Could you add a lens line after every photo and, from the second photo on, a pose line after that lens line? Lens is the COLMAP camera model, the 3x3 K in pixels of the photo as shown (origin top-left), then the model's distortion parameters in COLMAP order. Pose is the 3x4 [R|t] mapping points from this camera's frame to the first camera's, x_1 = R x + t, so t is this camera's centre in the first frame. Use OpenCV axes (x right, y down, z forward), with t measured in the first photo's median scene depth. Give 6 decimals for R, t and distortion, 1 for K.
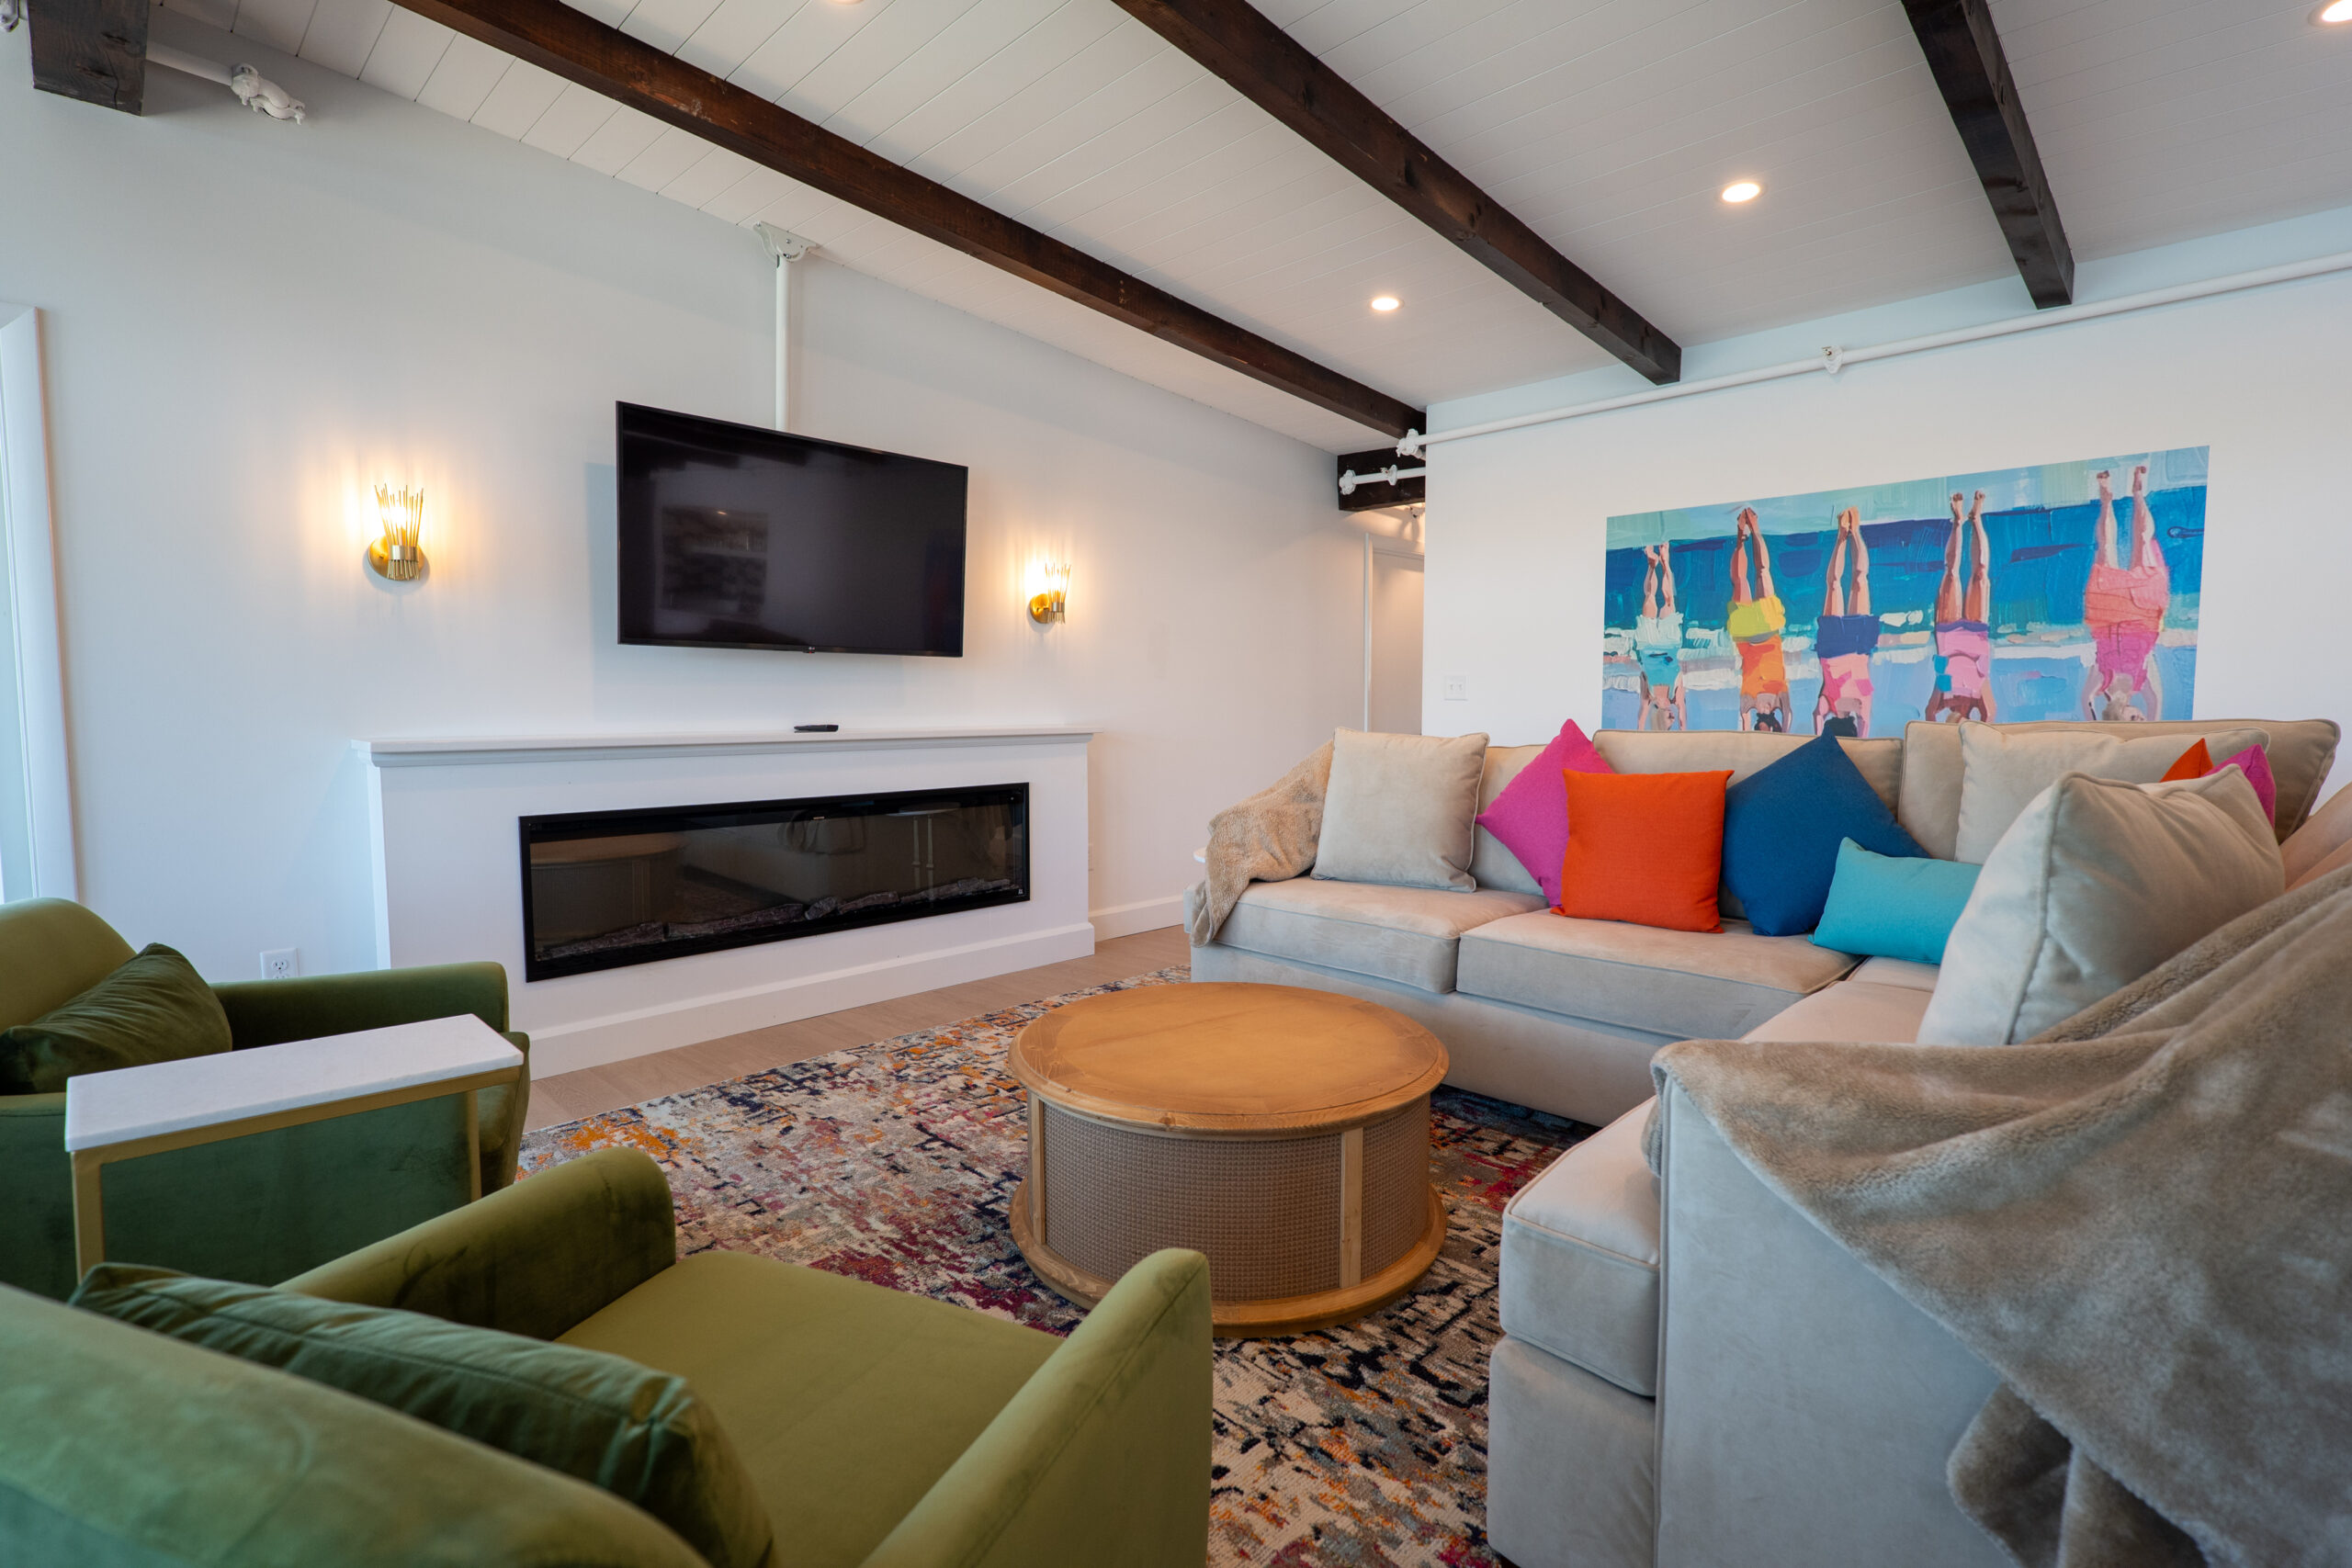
lens RADIAL K [[1089.4, 0, 1180.1], [0, 1089.4, 777.3], [0, 0, 1]] dist [0.000983, -0.001404]
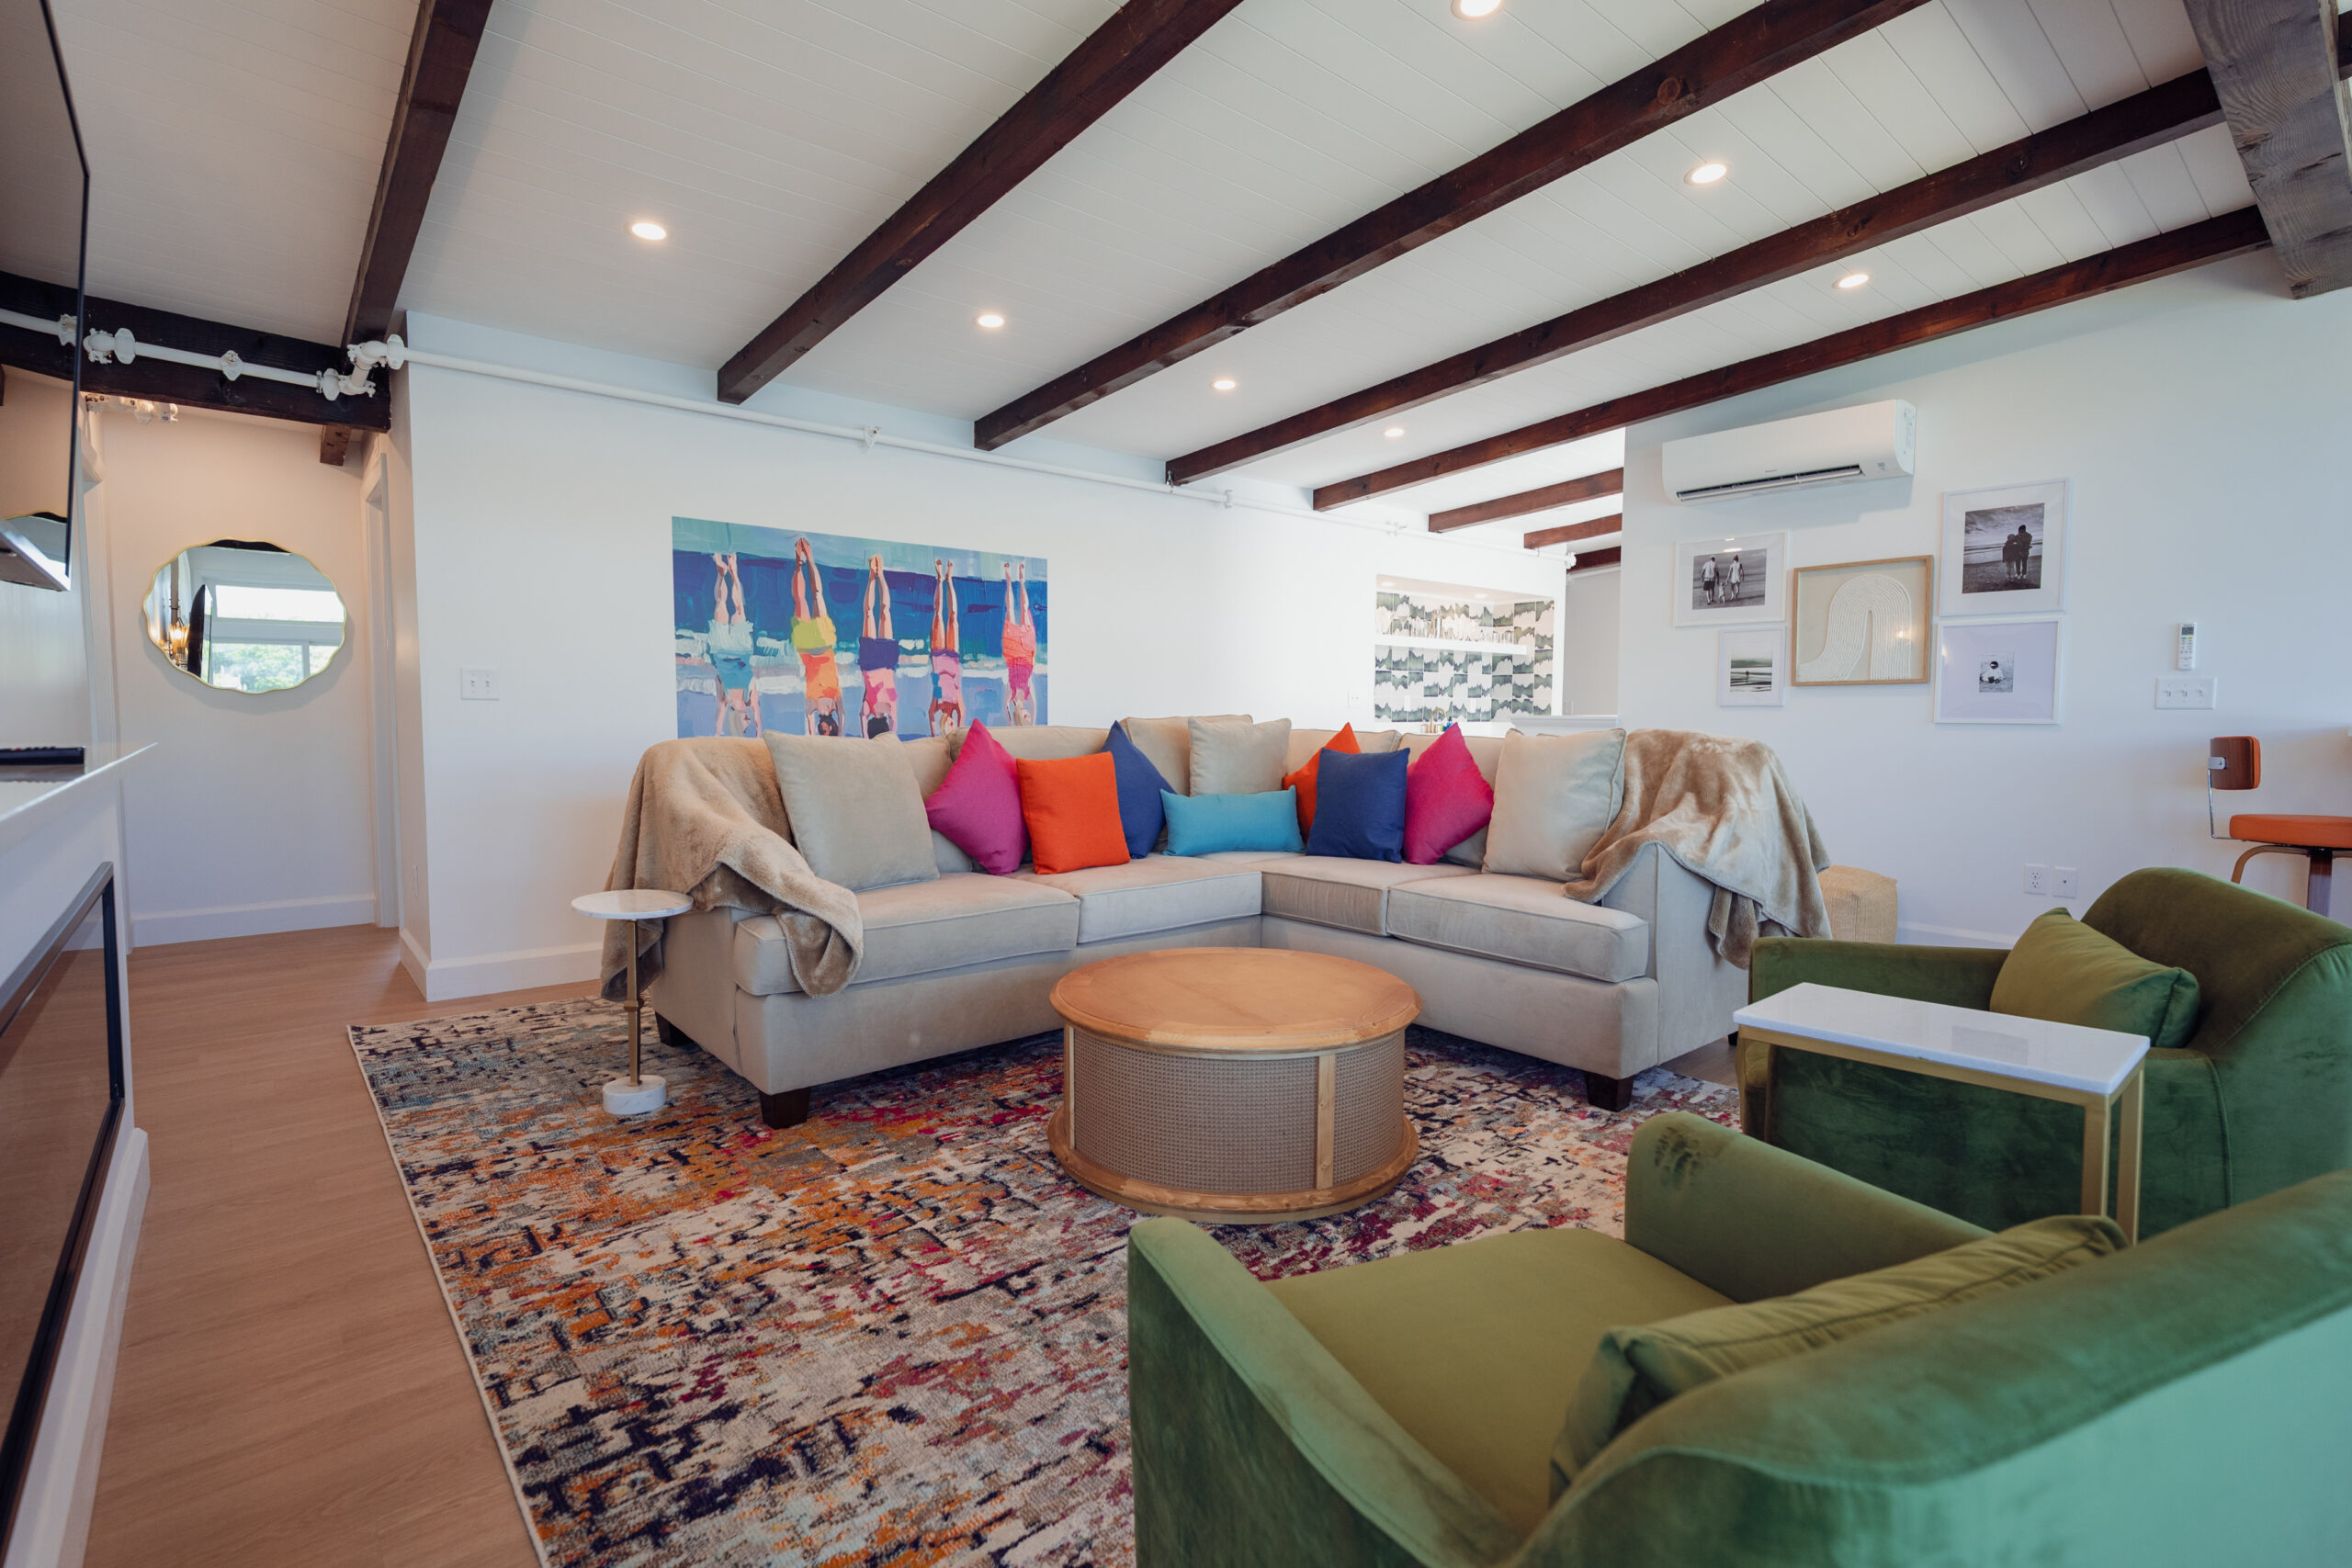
lens RADIAL K [[1089.4, 0, 1180.1], [0, 1089.4, 777.3], [0, 0, 1]] dist [0.000983, -0.001404]
pose [[0.075977, -0.058630, 0.995384, -0.702861], [0.065737, 0.996392, 0.053671, -0.033103], [-0.994940, 0.061356, 0.079557, 0.597452]]
